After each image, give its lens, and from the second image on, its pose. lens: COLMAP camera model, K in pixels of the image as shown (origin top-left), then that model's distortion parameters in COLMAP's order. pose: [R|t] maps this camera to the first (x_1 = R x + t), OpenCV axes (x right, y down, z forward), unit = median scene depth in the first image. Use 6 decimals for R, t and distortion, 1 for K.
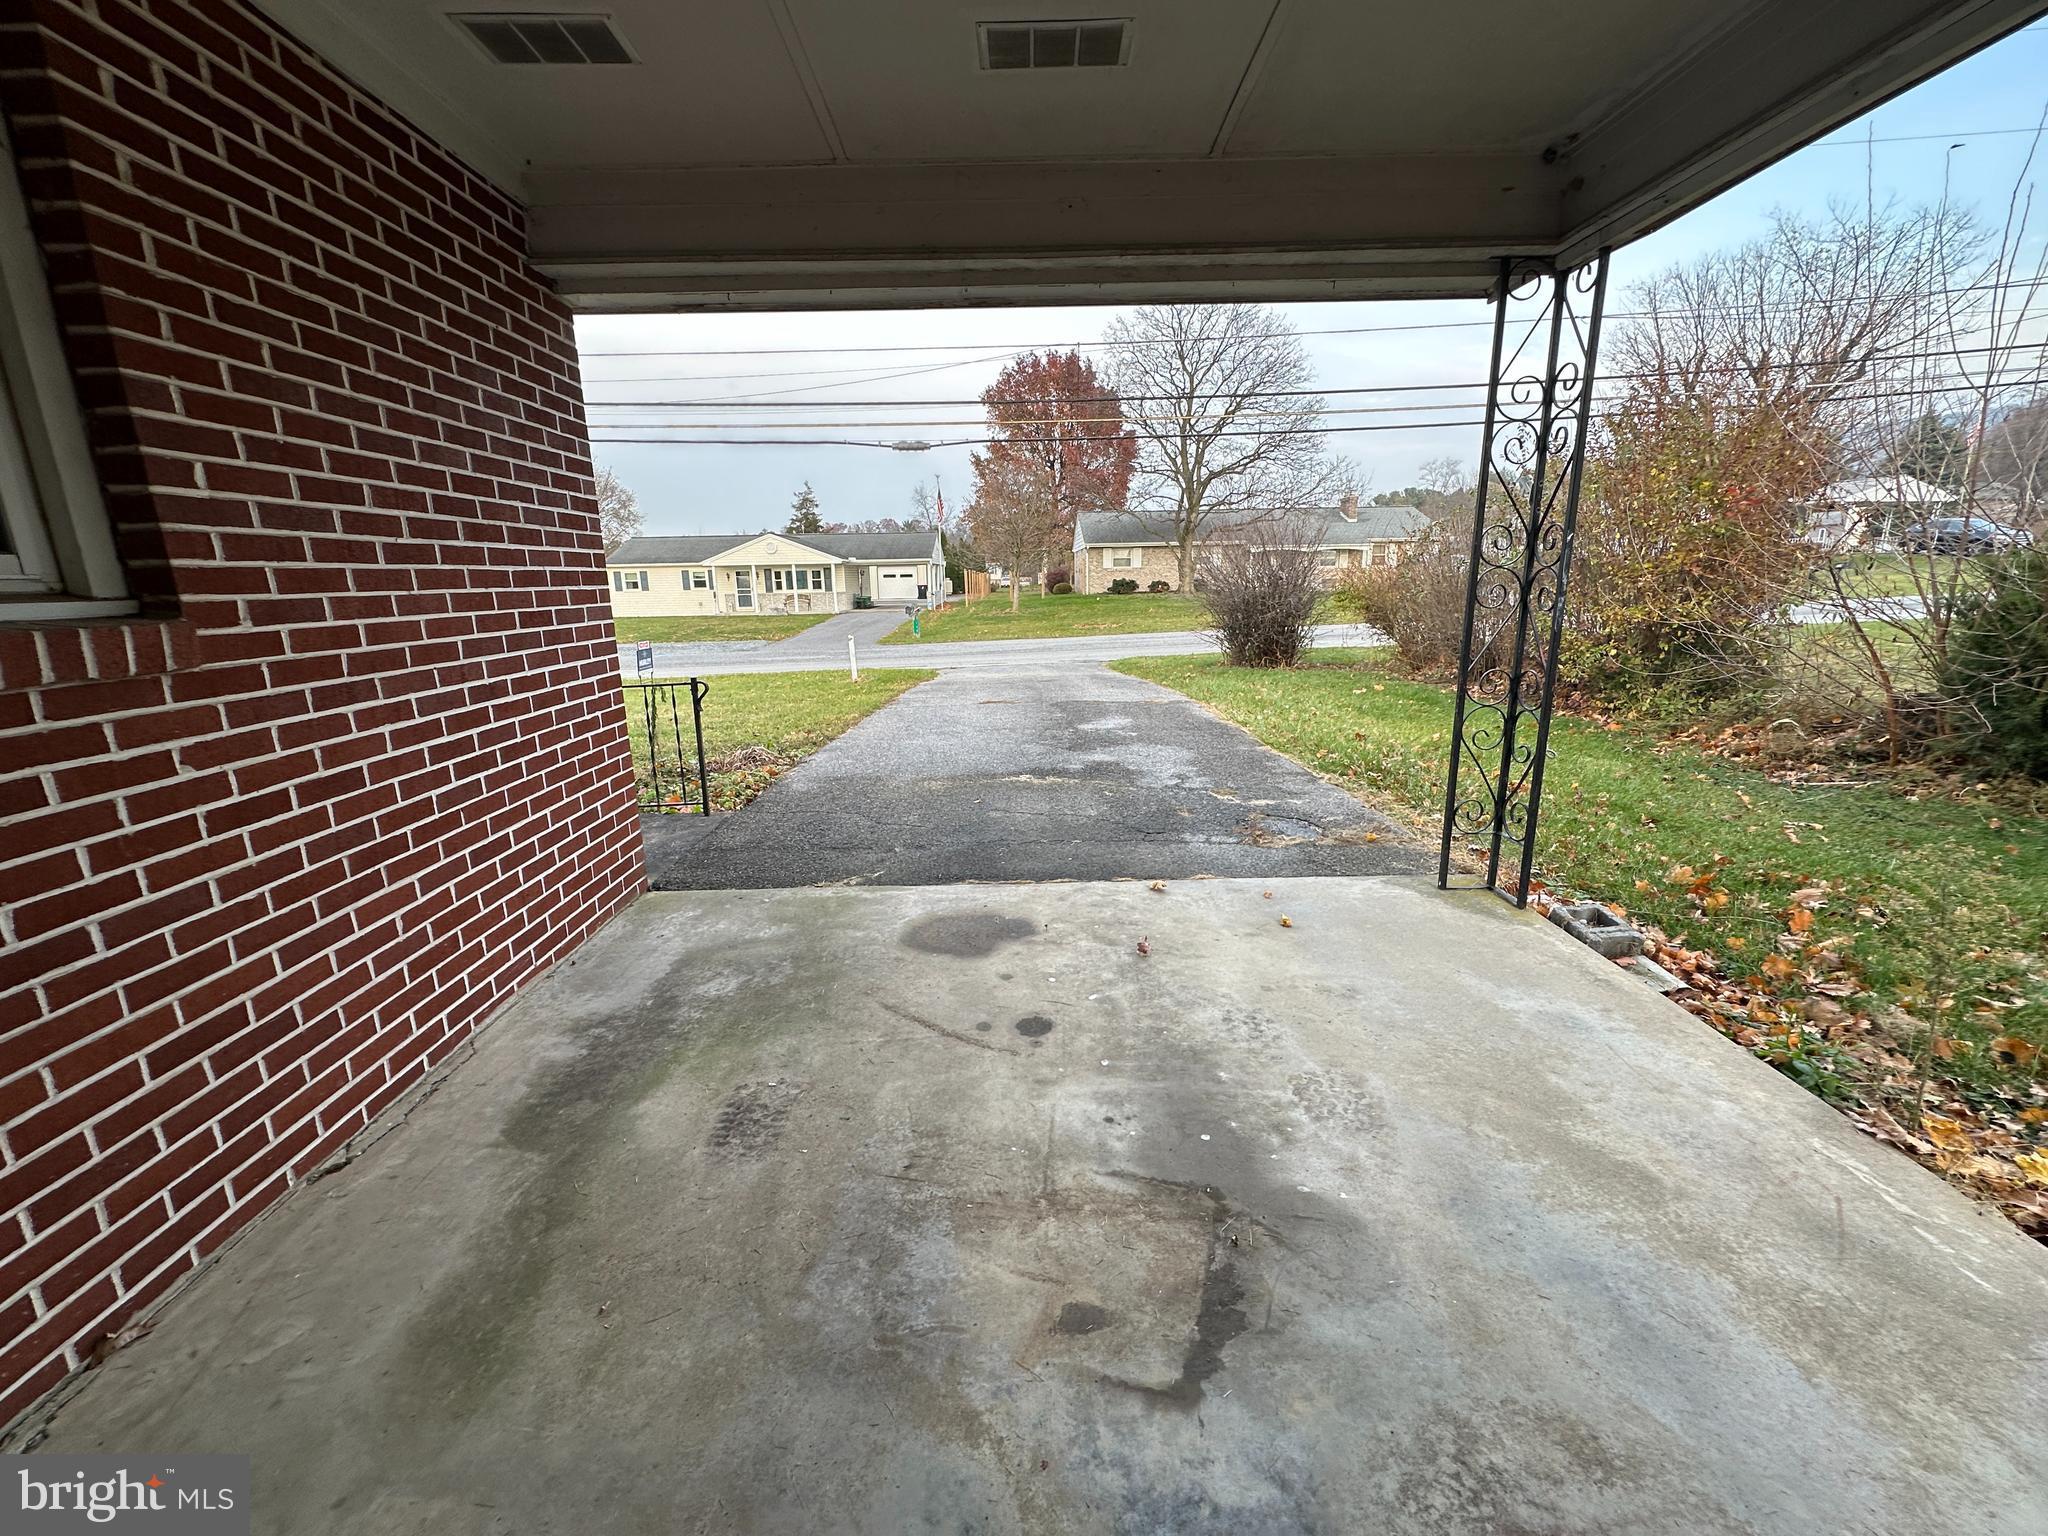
lens RADIAL K [[807.6, 0, 1026.2], [0, 807.6, 762.7], [0, 0, 1]] dist [-0.002870, 0.000823]
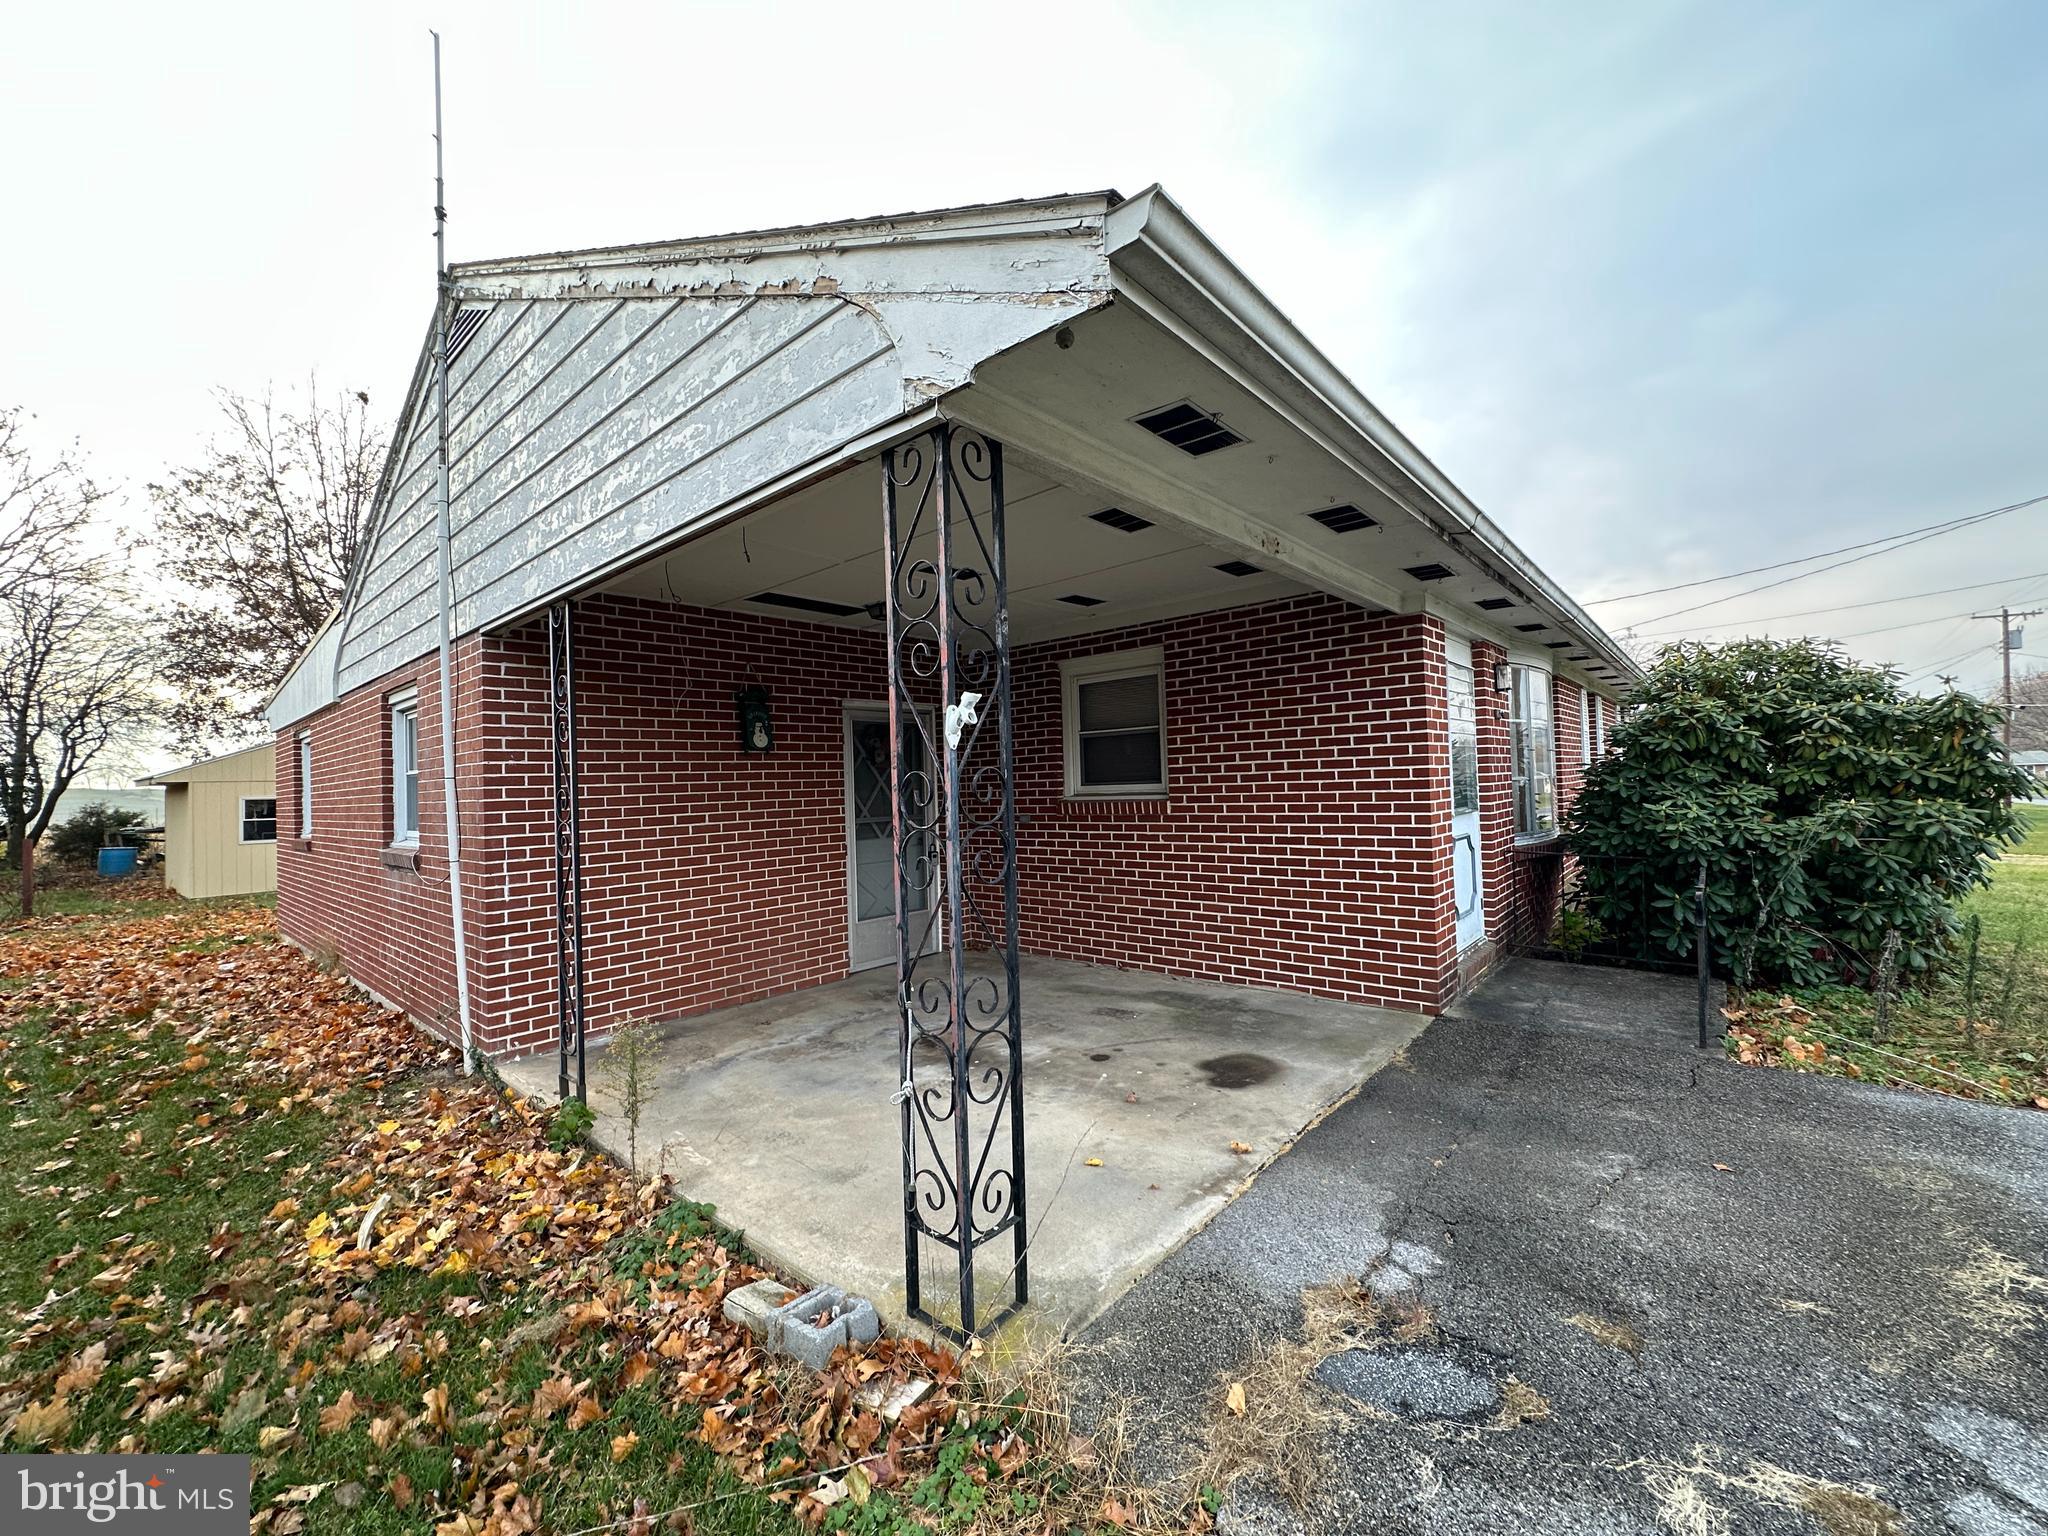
lens RADIAL K [[807.6, 0, 1017.7], [0, 807.6, 766.5], [0, 0, 1]] dist [-0.002870, 0.000823]
pose [[-0.669563, 0.025754, -0.742309, 1.354758], [-0.122330, 0.981927, 0.144409, -0.495791], [0.732612, 0.187497, -0.654312, 1.834703]]
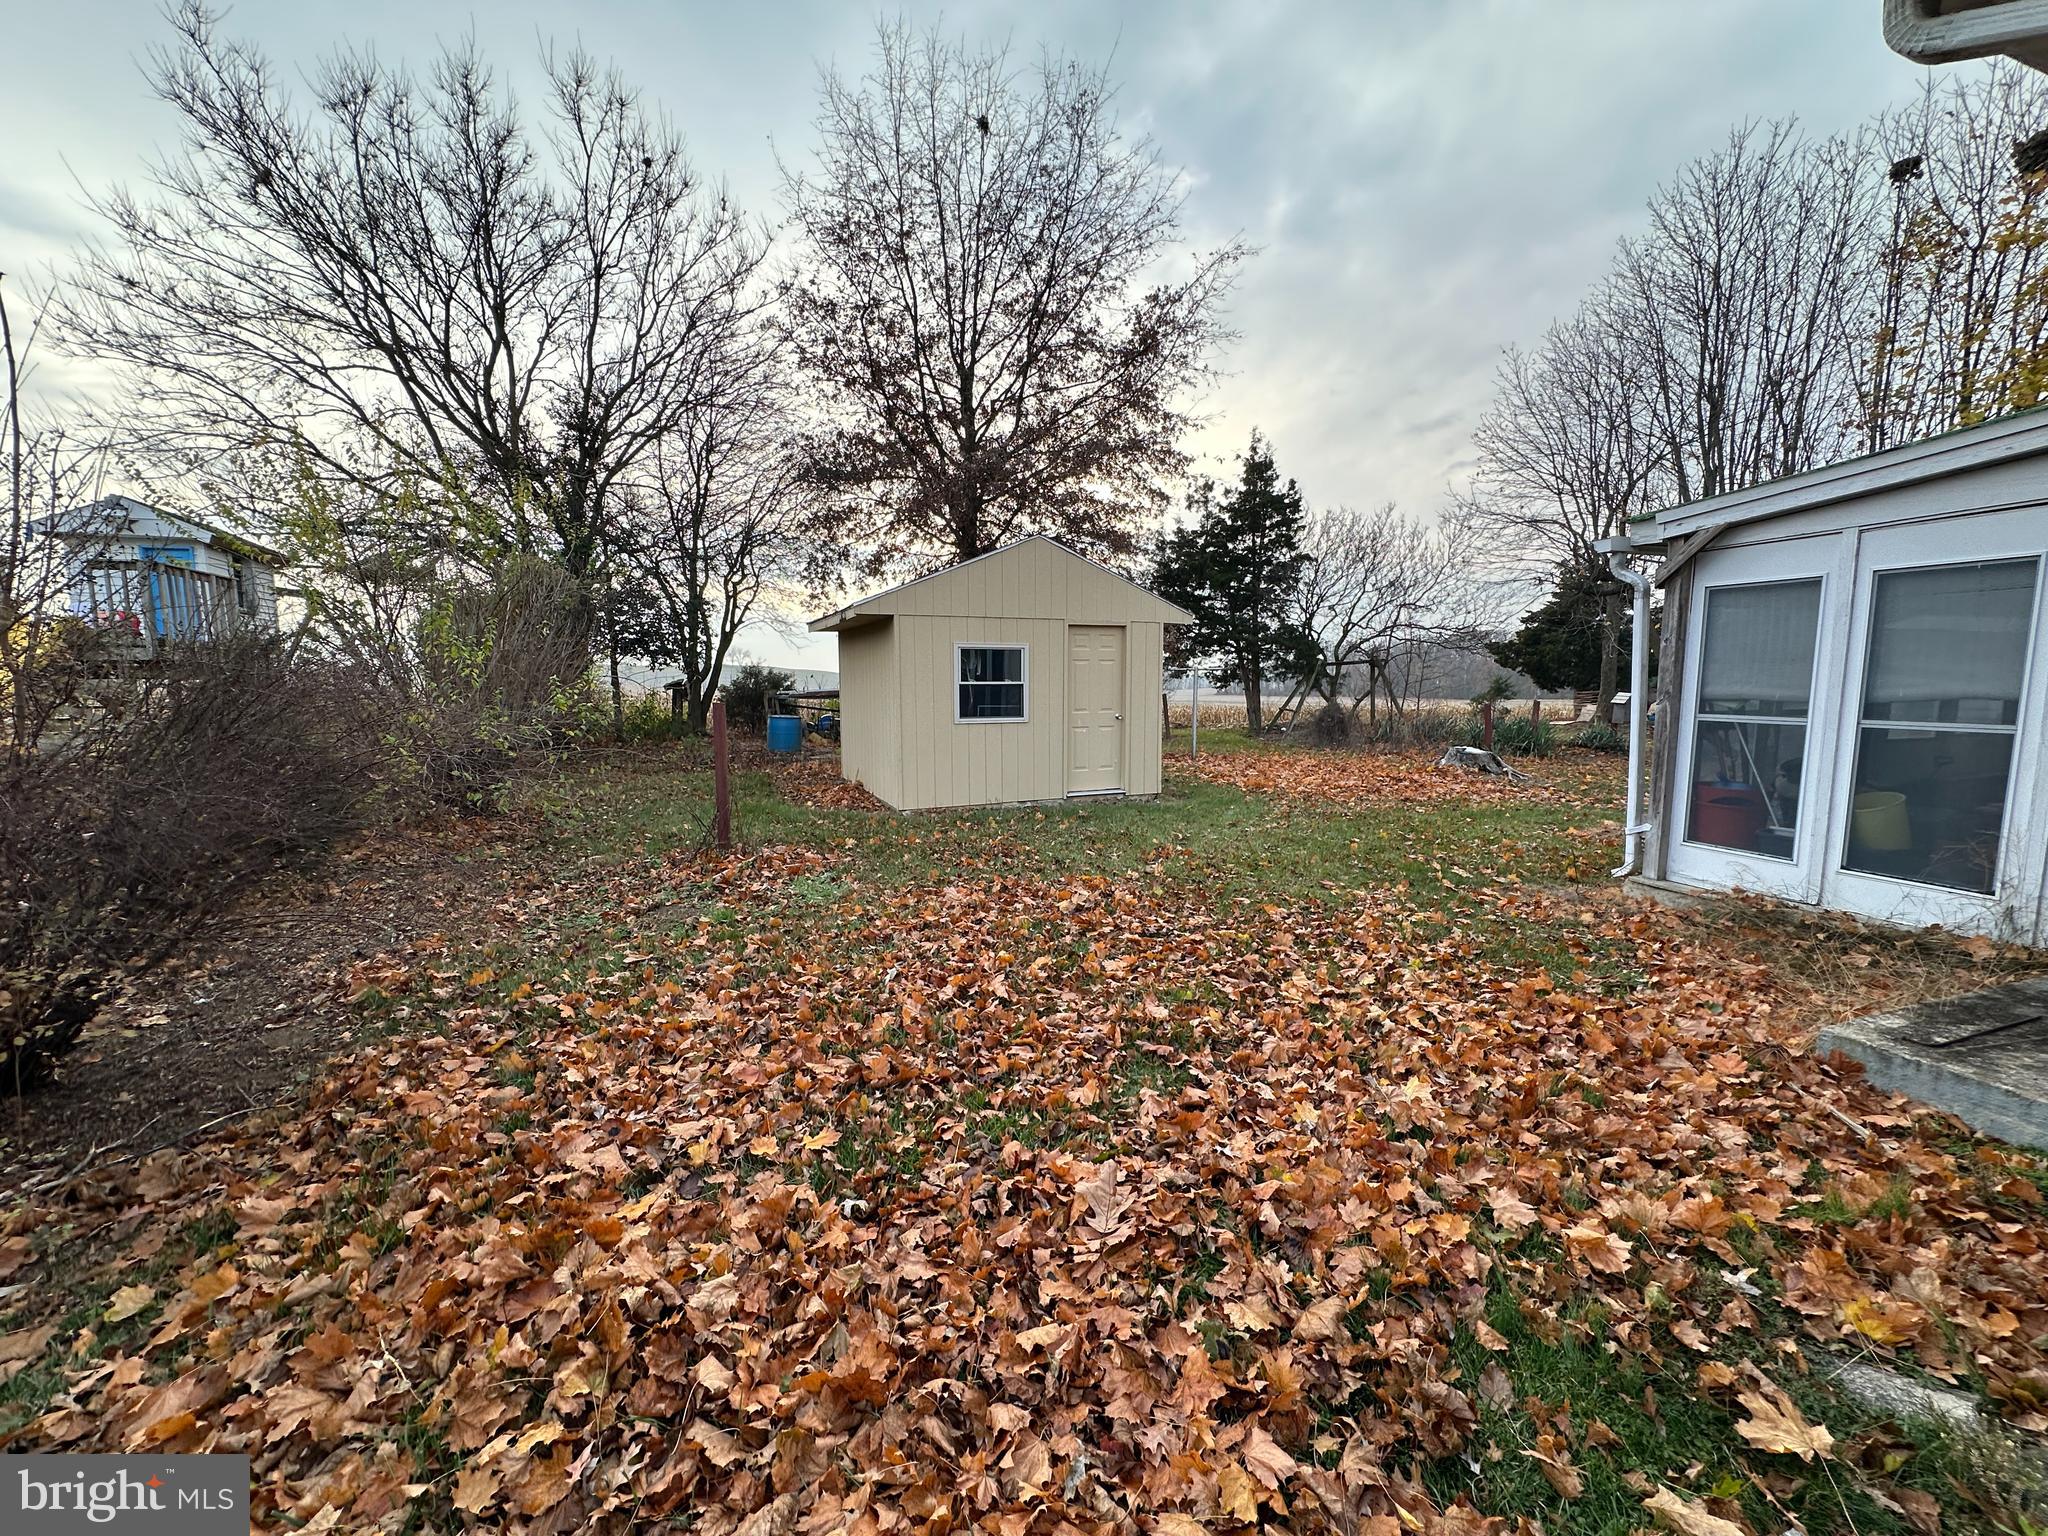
lens RADIAL K [[807.6, 0, 1027.6], [0, 807.6, 764.6], [0, 0, 1]] dist [-0.002870, 0.000823]
pose [[-0.942568, 0.058026, -0.328935, 1.668994], [-0.052280, 0.947027, 0.316871, 0.624213], [0.329897, 0.315869, -0.889604, -2.686316]]
